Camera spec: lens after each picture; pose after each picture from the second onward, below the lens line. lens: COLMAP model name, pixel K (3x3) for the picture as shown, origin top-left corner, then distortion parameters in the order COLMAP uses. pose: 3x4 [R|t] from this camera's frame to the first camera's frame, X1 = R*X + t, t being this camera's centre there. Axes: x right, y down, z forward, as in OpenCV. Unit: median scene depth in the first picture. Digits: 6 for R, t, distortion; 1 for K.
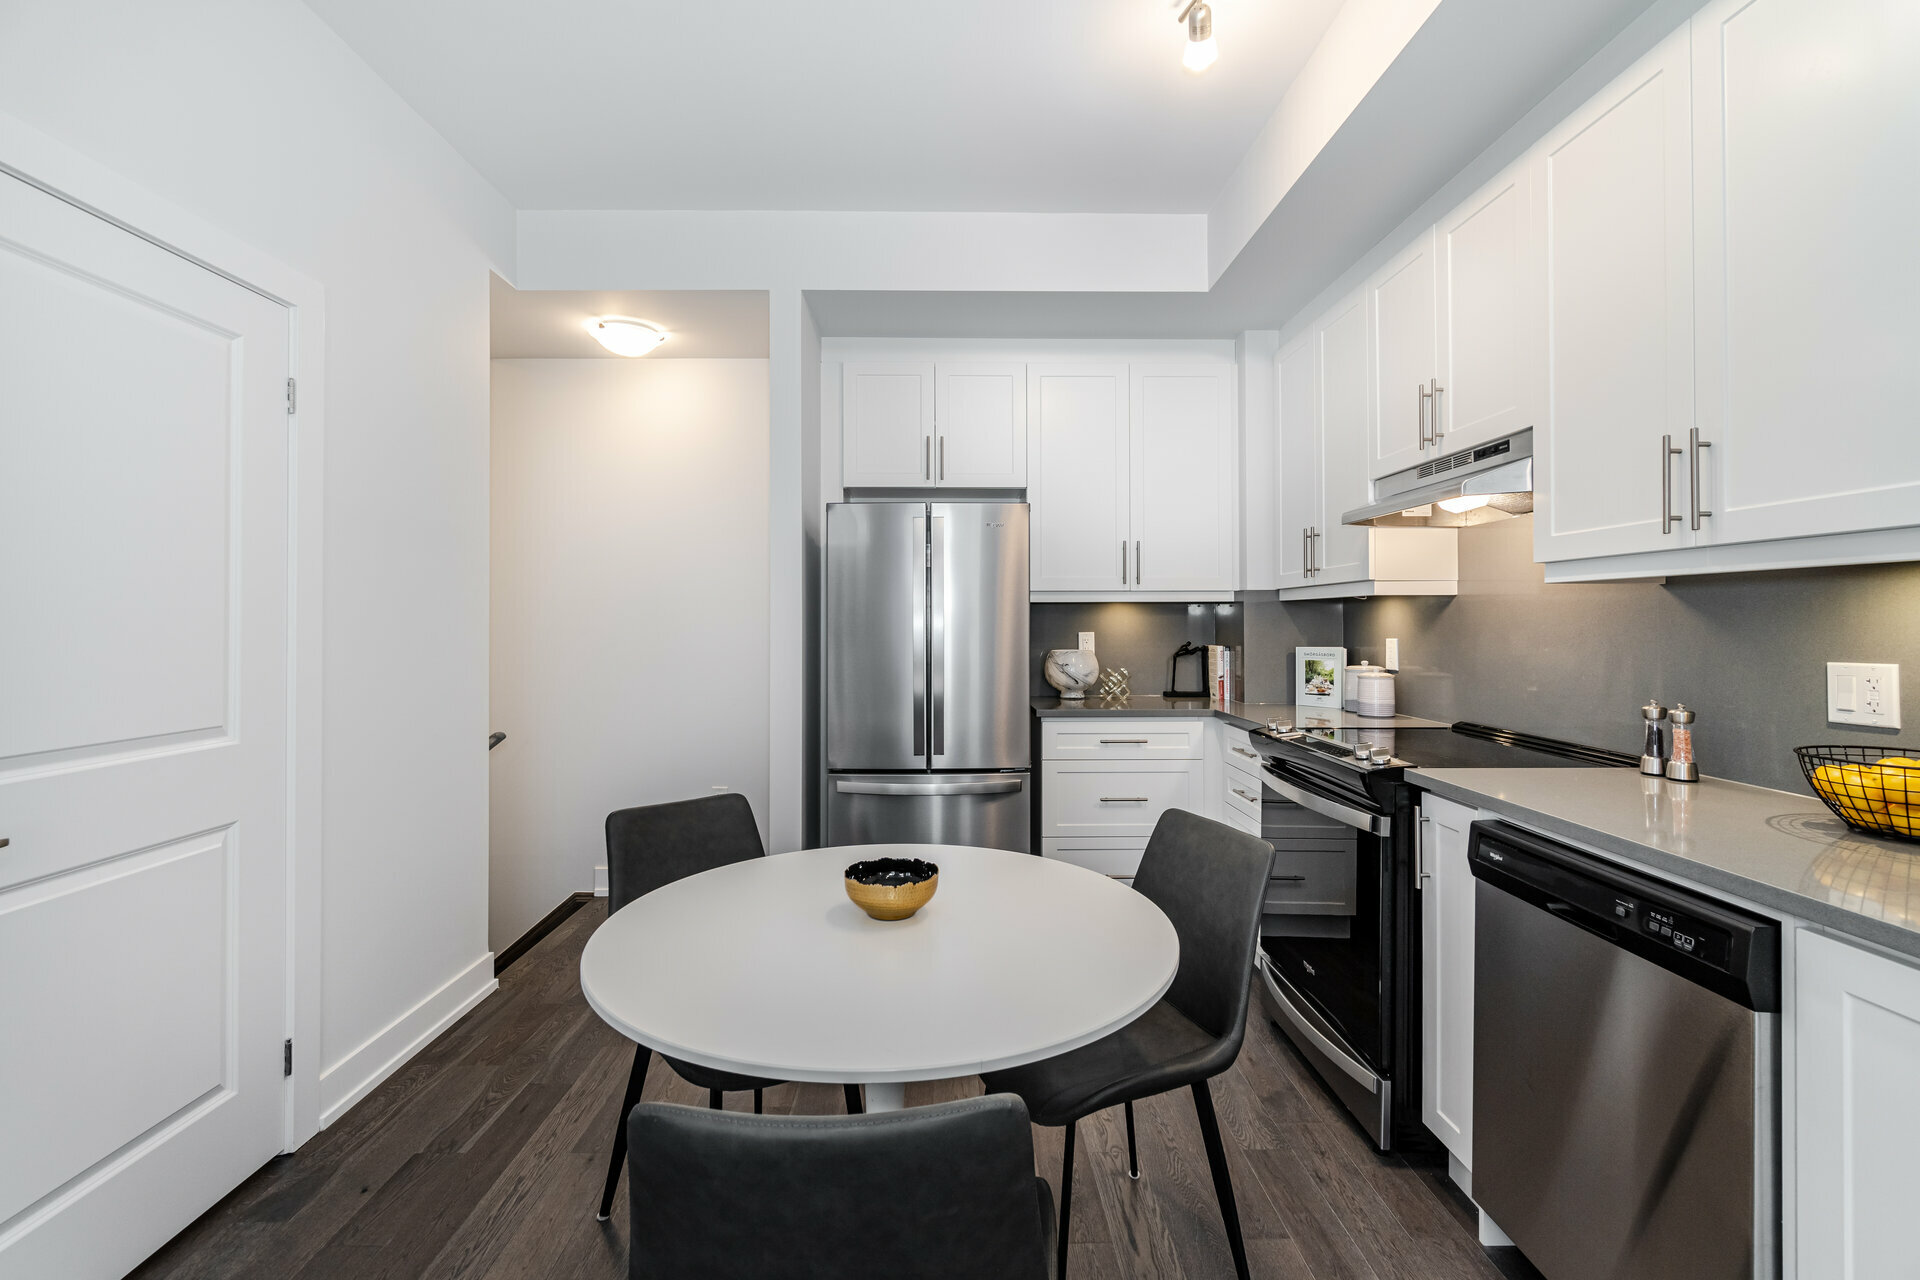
lens RADIAL K [[831.7, 0, 953.7], [0, 831.7, 615.3], [0, 0, 1]] dist [-0.004390, 0.000667]
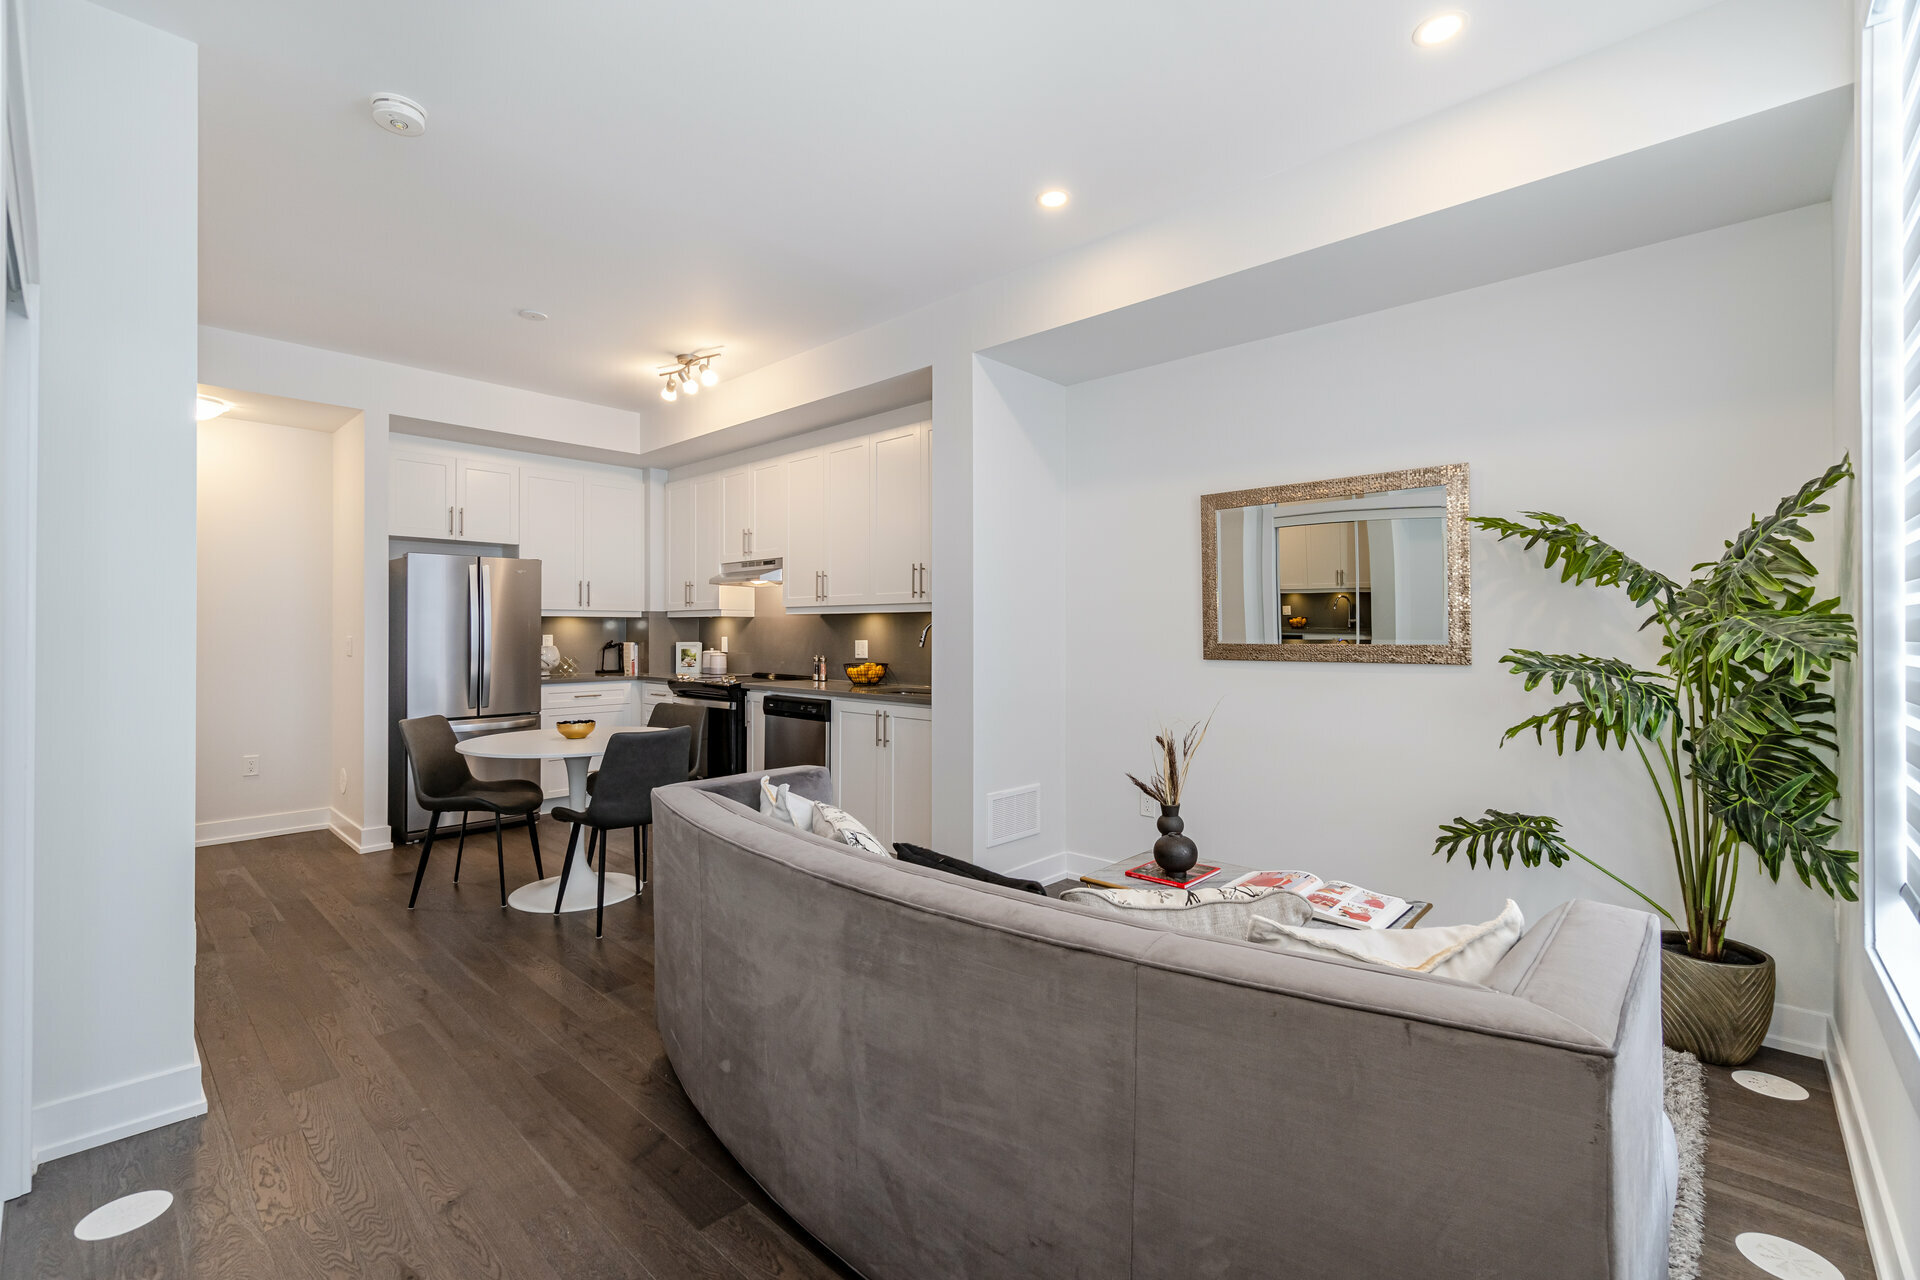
lens RADIAL K [[831.7, 0, 954.7], [0, 831.7, 627.3], [0, 0, 1]] dist [-0.004390, 0.000667]
pose [[0.688643, 0.005188, 0.725082, -0.579625], [-0.008115, 0.999967, 0.000553, -0.001615], [-0.725055, -0.006265, 0.688662, -0.839369]]
